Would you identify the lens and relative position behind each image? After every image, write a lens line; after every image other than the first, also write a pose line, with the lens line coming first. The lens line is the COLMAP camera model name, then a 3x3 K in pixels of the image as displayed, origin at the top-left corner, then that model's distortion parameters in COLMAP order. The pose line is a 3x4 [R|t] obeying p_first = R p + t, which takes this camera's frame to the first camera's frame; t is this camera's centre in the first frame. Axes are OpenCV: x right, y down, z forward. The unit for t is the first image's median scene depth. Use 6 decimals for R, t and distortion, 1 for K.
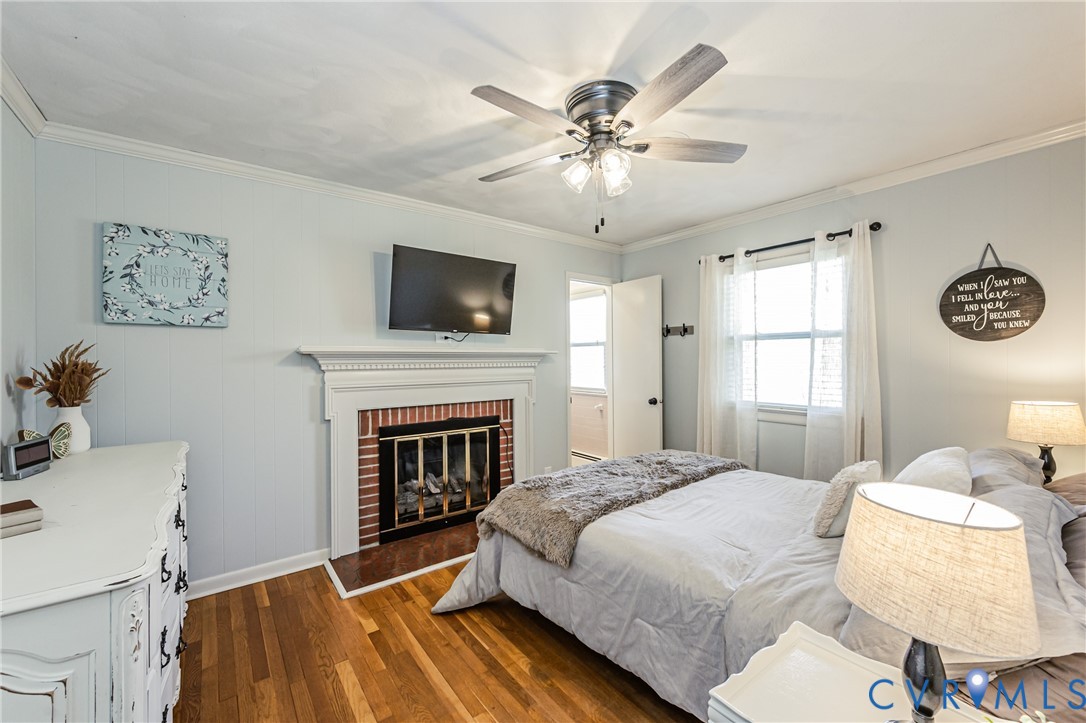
lens RADIAL K [[434.4, 0, 543.0], [0, 434.4, 361.5], [0, 0, 1]] dist [0.001601, 0.000080]
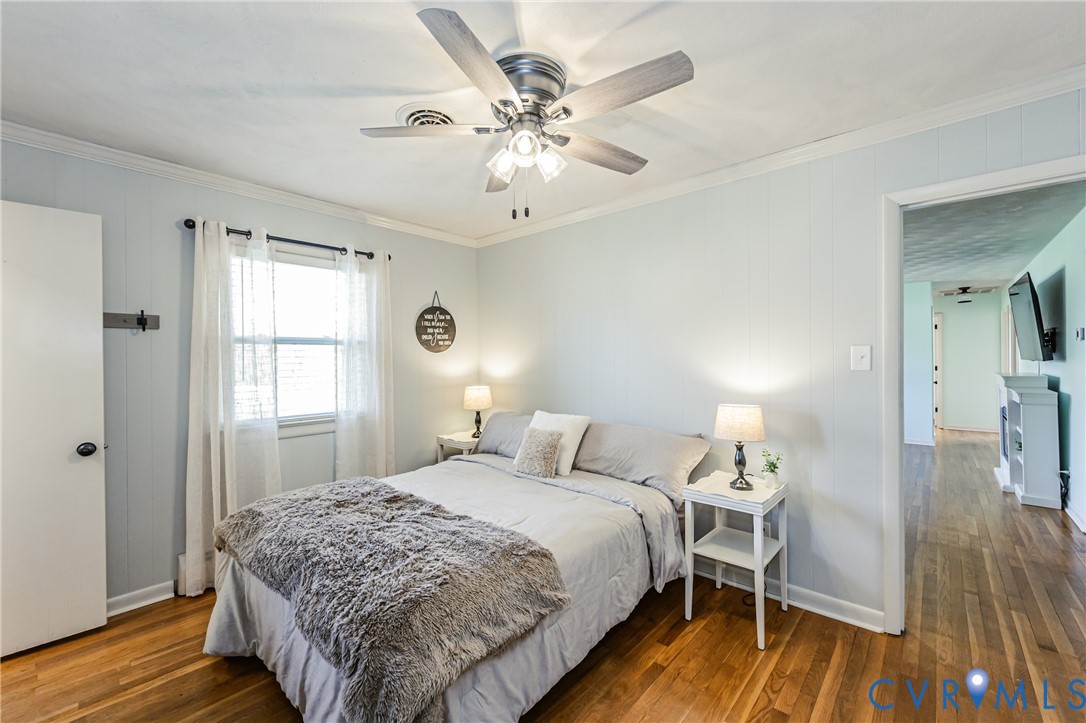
lens RADIAL K [[434.4, 0, 543.0], [0, 434.4, 361.5], [0, 0, 1]] dist [0.001601, 0.000080]
pose [[-0.176727, 0.002463, 0.984257, -0.585694], [0.019568, 0.999808, 0.001012, -0.008302], [-0.984065, 0.019438, -0.176741, 0.873658]]
